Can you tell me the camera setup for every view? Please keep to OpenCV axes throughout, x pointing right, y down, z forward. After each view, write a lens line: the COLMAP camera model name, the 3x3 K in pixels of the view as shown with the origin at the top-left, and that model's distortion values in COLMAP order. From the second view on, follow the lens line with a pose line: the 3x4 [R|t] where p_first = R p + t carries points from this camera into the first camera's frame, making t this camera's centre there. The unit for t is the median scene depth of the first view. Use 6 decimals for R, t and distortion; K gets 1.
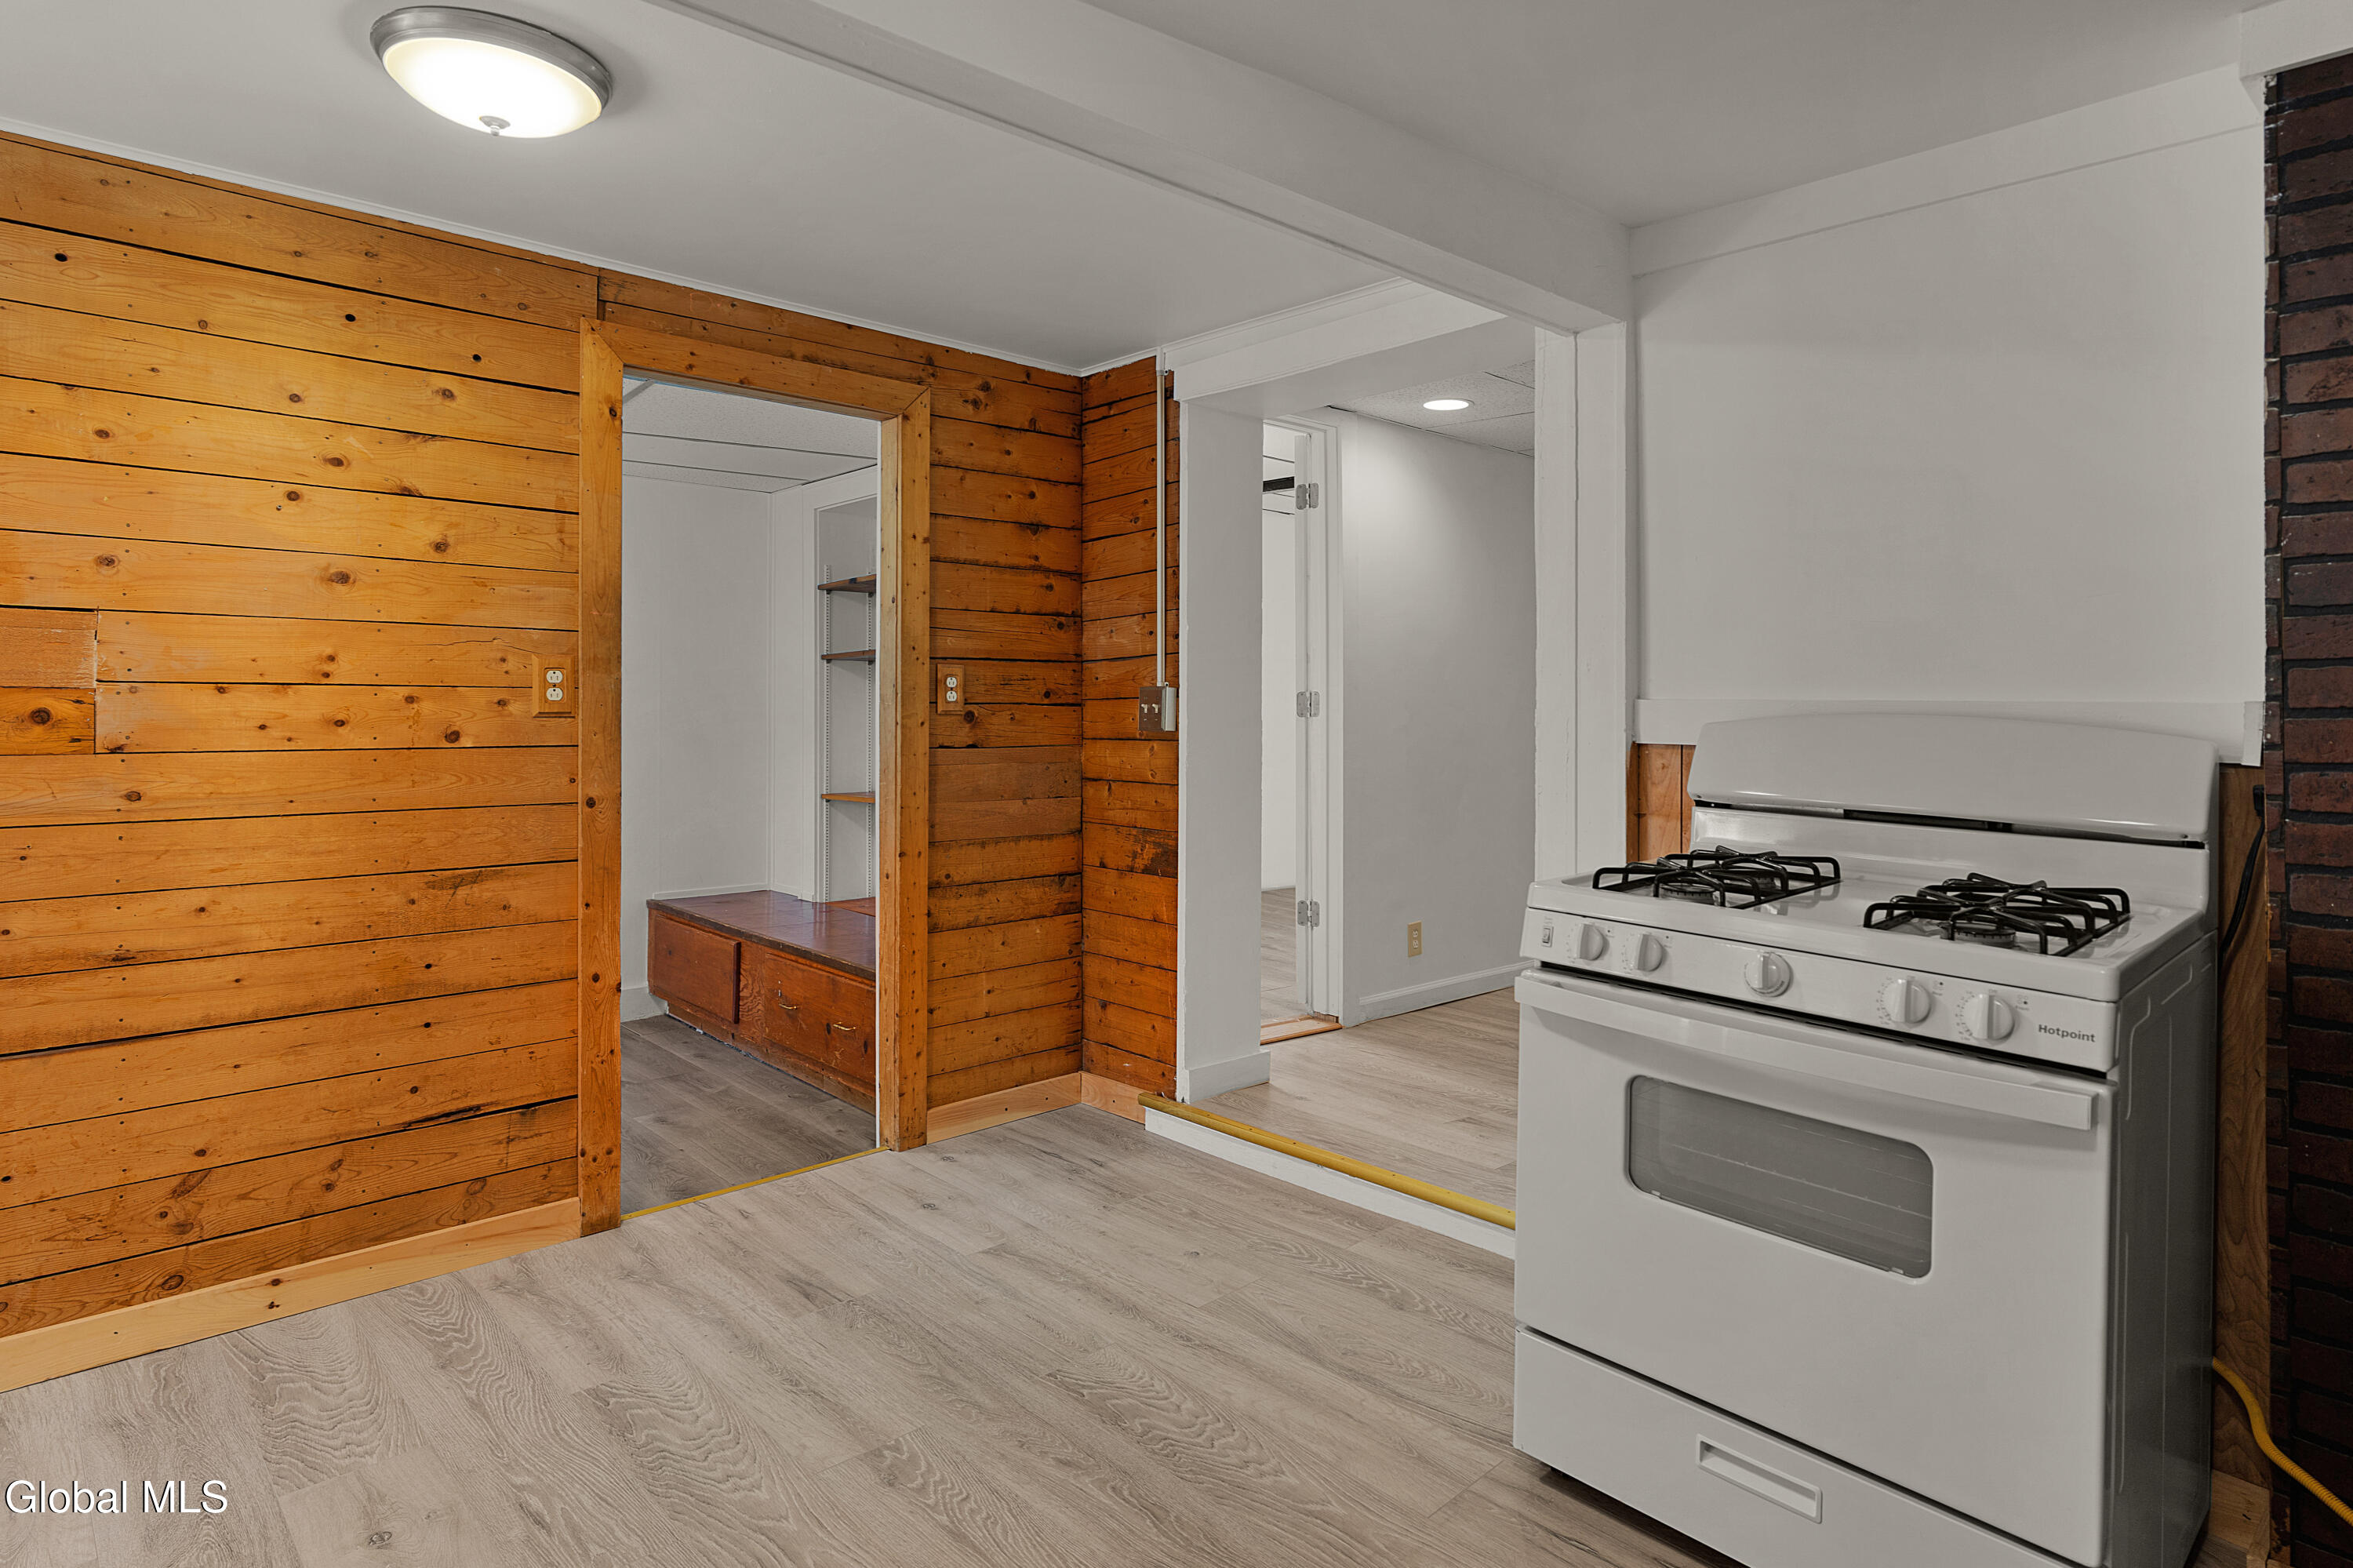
lens RADIAL K [[1275.5, 0, 1166.4], [0, 1275.5, 686.8], [0, 0, 1]] dist [0.000689, 0.000518]
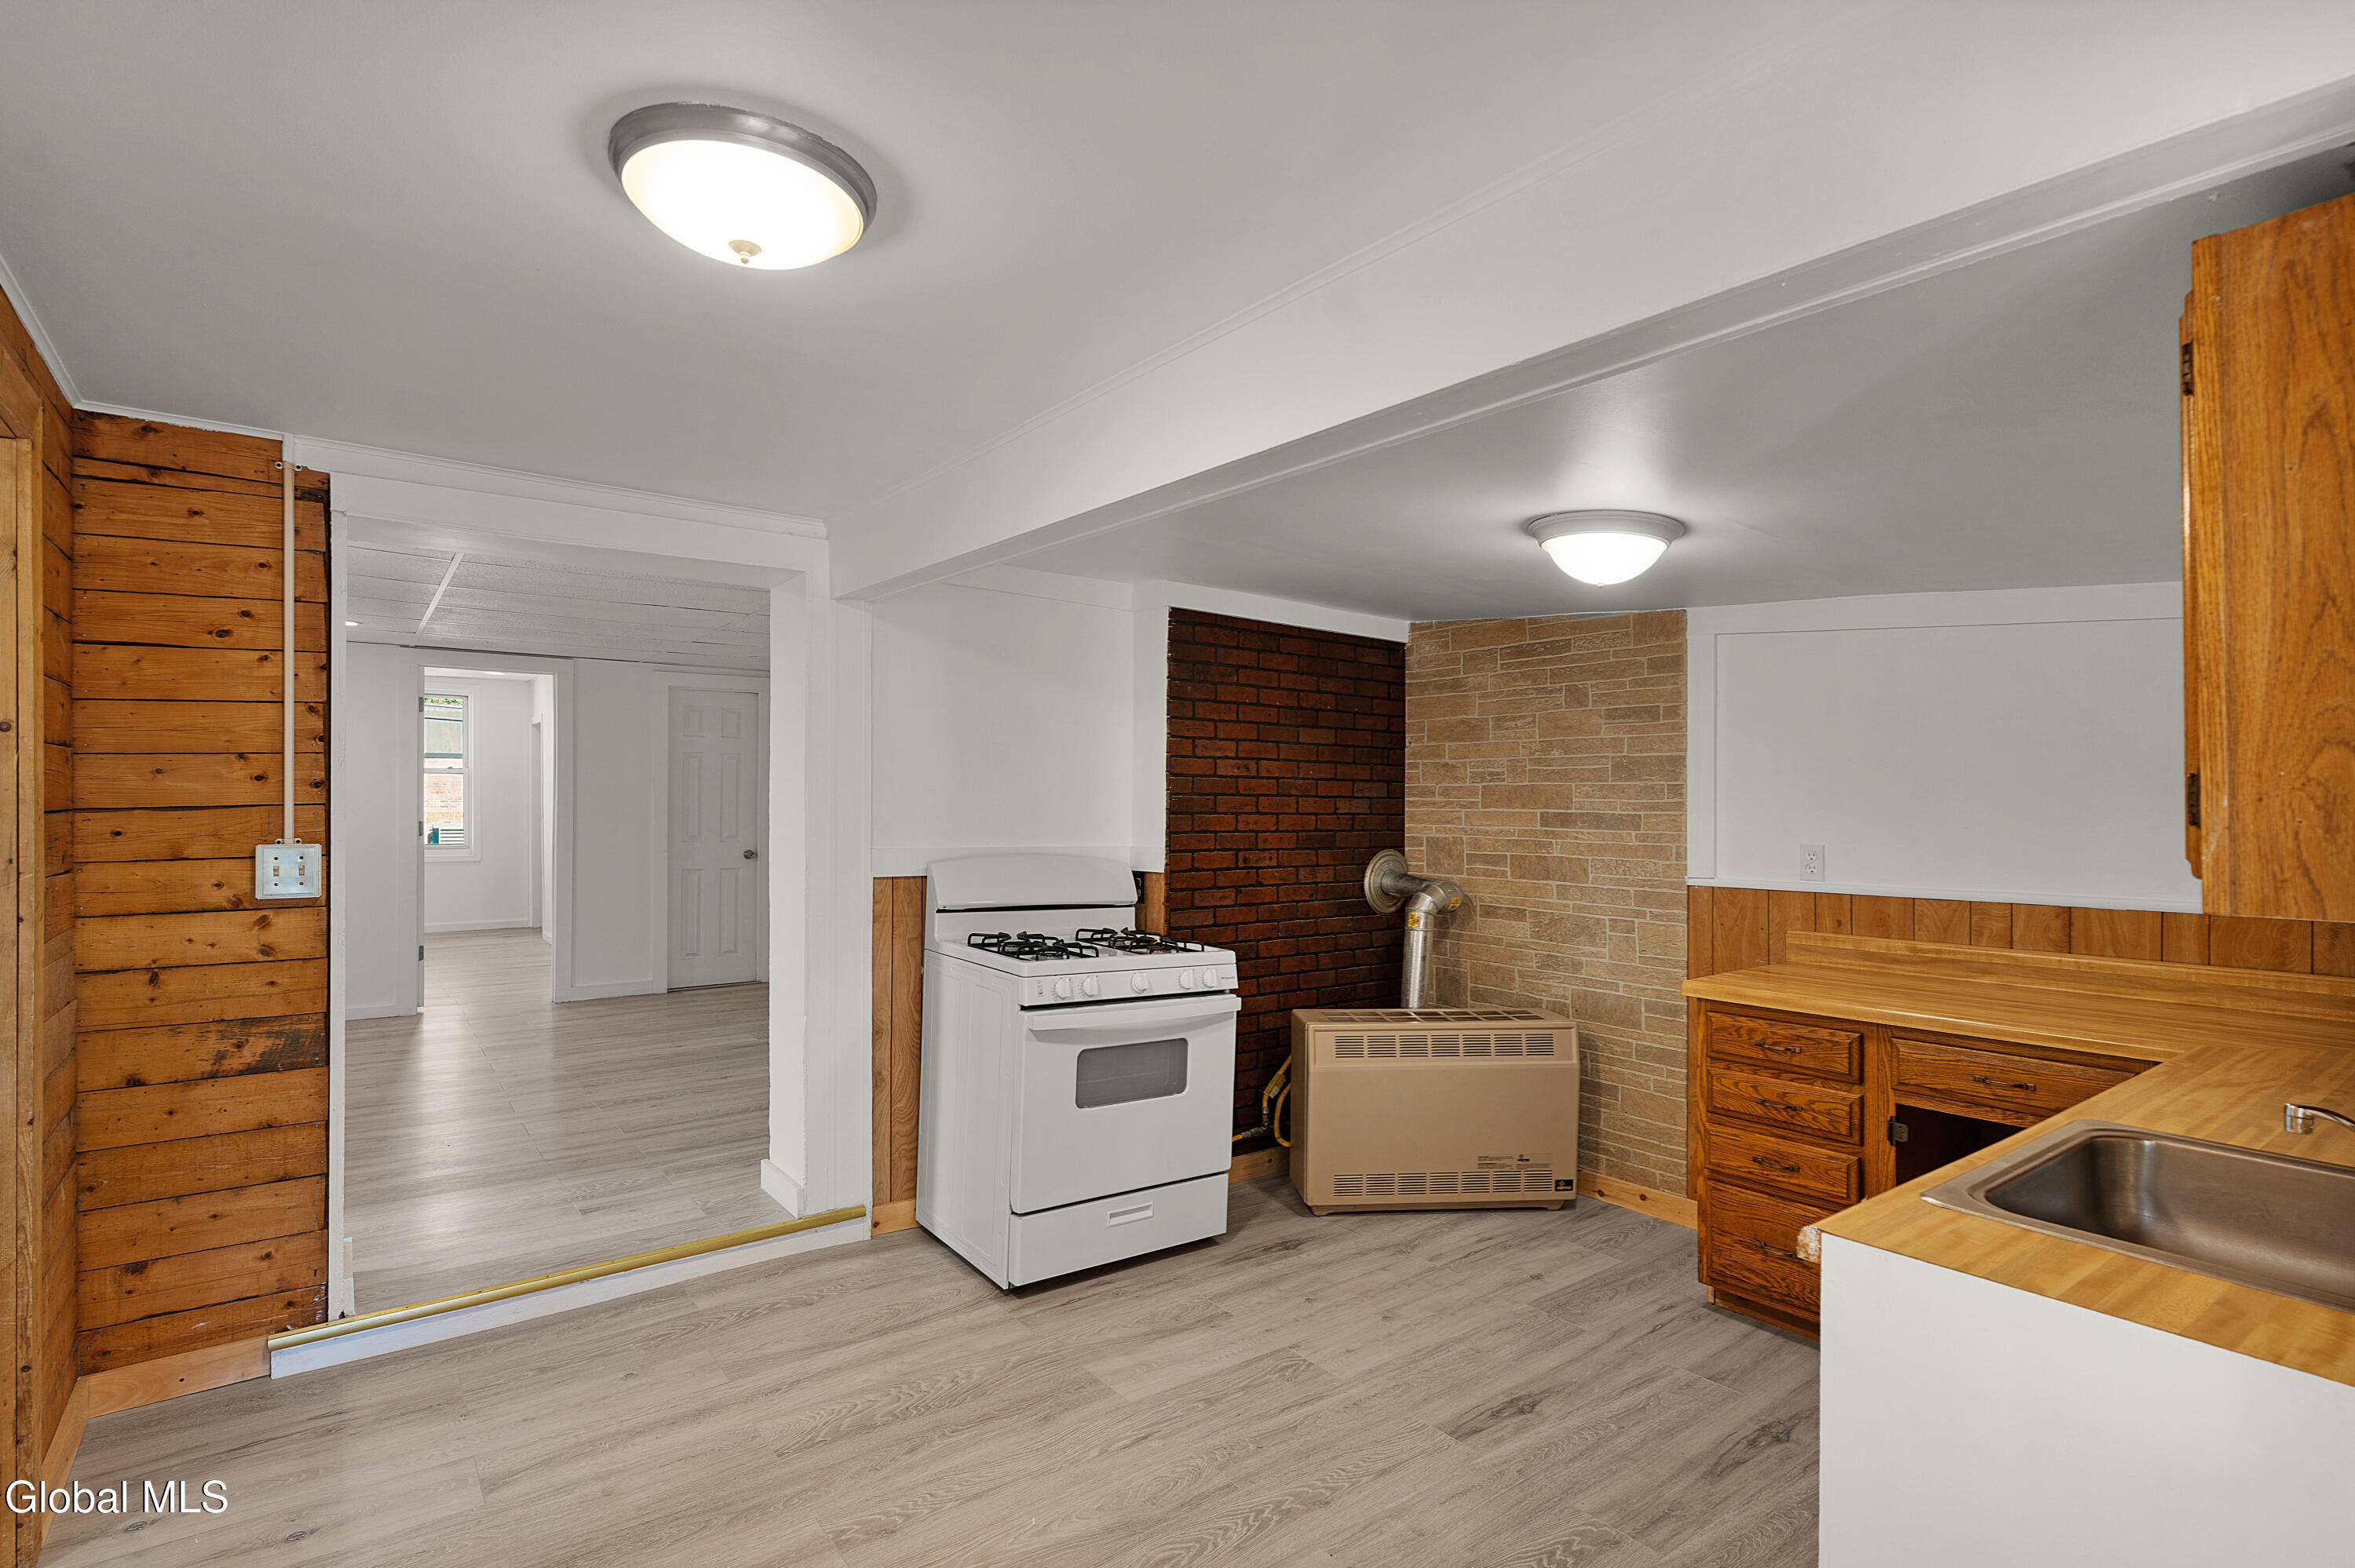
lens RADIAL K [[1156.9, 0, 1175.9], [0, 1156.9, 800.1], [0, 0, 1]] dist [0.011781, -0.003320]
pose [[0.108600, -0.001454, 0.994084, -0.898488], [-0.022655, 0.999736, 0.003937, -0.057790], [-0.993827, -0.022949, 0.108538, 0.438229]]
